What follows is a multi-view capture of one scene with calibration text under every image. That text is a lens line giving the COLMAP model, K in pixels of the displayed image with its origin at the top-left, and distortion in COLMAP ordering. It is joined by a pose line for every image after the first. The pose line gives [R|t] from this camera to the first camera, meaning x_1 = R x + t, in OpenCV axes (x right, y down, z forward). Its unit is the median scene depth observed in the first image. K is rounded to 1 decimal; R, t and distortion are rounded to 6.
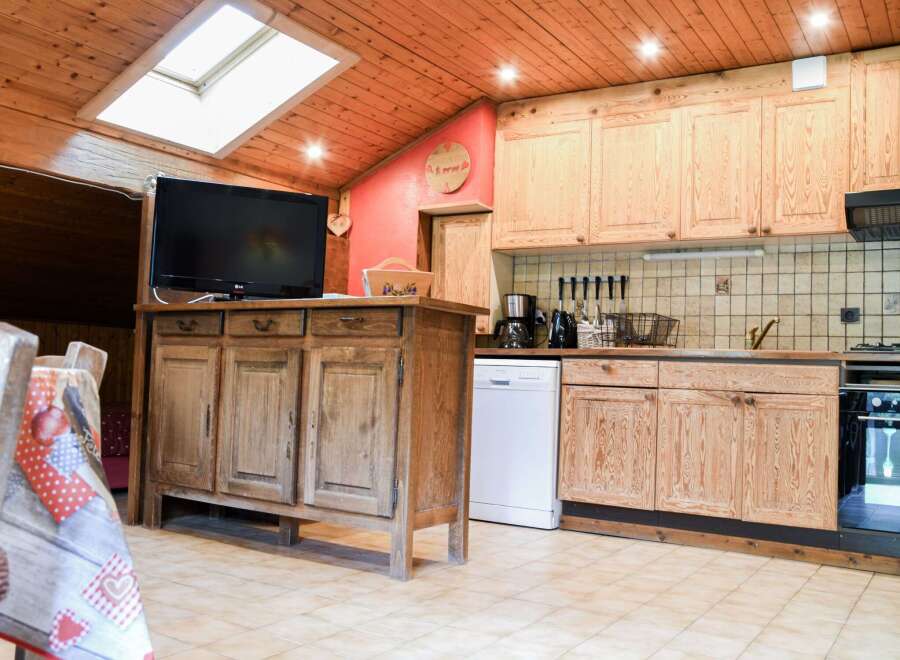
lens RADIAL K [[832.2, 0, 450.0], [0, 832.2, 330.0], [0, 0, 1]] dist [-0.017333, 0.005919]
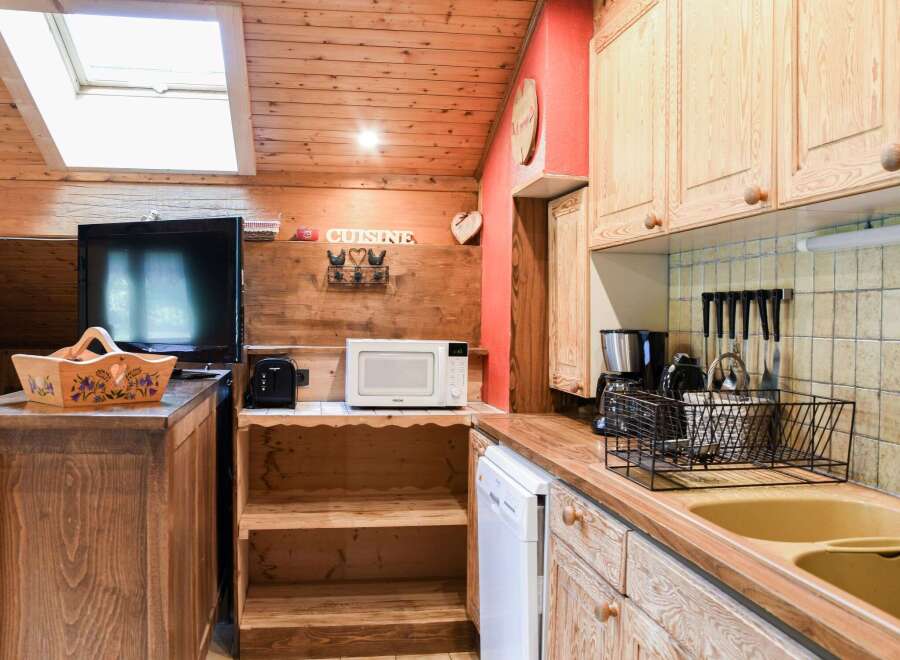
lens RADIAL K [[832.2, 0, 450.0], [0, 832.2, 330.0], [0, 0, 1]] dist [-0.017333, 0.005919]
pose [[0.658449, -0.014981, -0.752476, 0.458432], [0.049426, 0.998504, 0.023371, -0.066725], [0.751000, -0.052580, 0.658205, 0.614406]]
